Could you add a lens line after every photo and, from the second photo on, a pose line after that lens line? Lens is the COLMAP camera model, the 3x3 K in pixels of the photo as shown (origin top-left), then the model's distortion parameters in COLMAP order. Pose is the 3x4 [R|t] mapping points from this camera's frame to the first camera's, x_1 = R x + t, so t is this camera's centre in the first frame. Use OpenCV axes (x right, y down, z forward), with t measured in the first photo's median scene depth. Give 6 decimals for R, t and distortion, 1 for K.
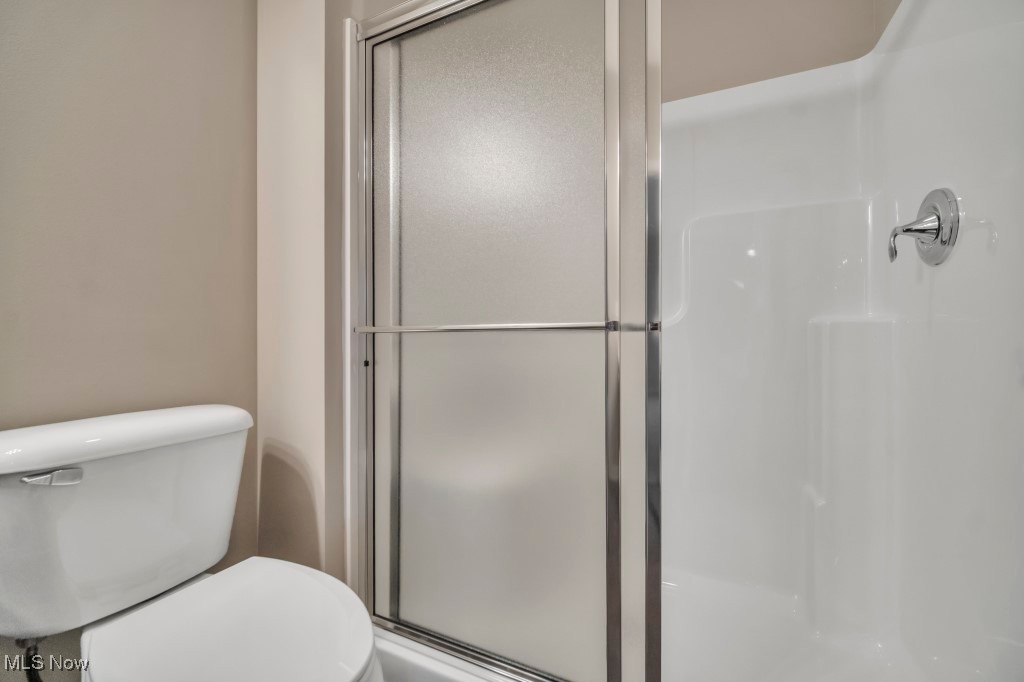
lens RADIAL K [[409.6, 0, 513.2], [0, 409.6, 342.4], [0, 0, 1]] dist [-0.004031, 0.000617]
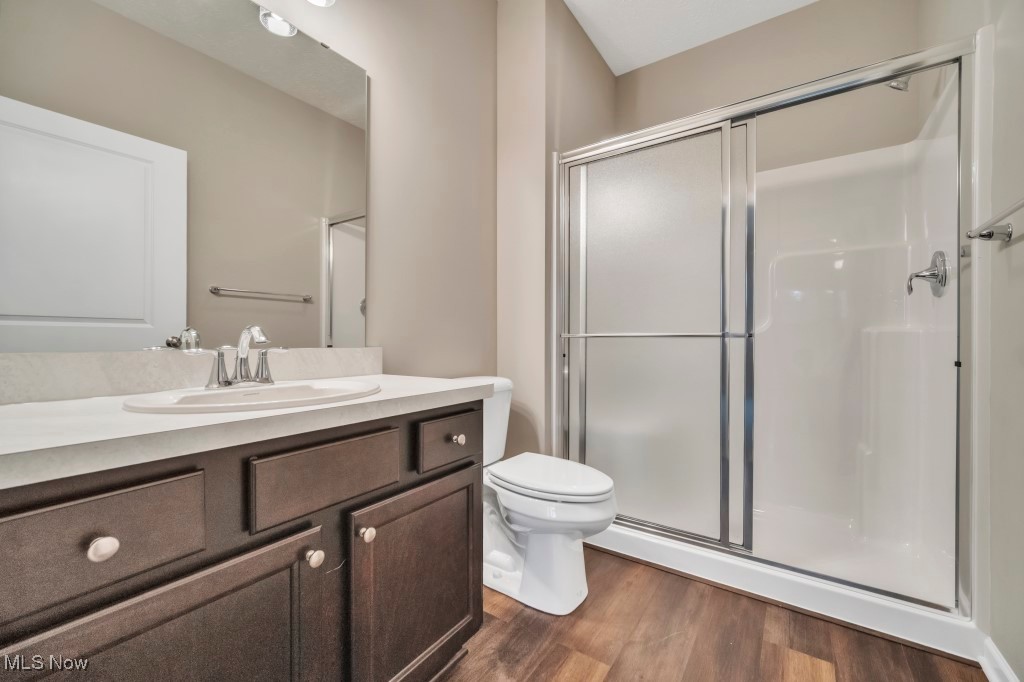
lens RADIAL K [[409.6, 0, 519.2], [0, 409.6, 344.4], [0, 0, 1]] dist [-0.004031, 0.000617]
pose [[0.986024, 0.007312, -0.166444, -0.262468], [-0.008270, 0.999953, -0.005066, 0.015581], [0.166399, 0.006372, 0.986038, -0.698959]]
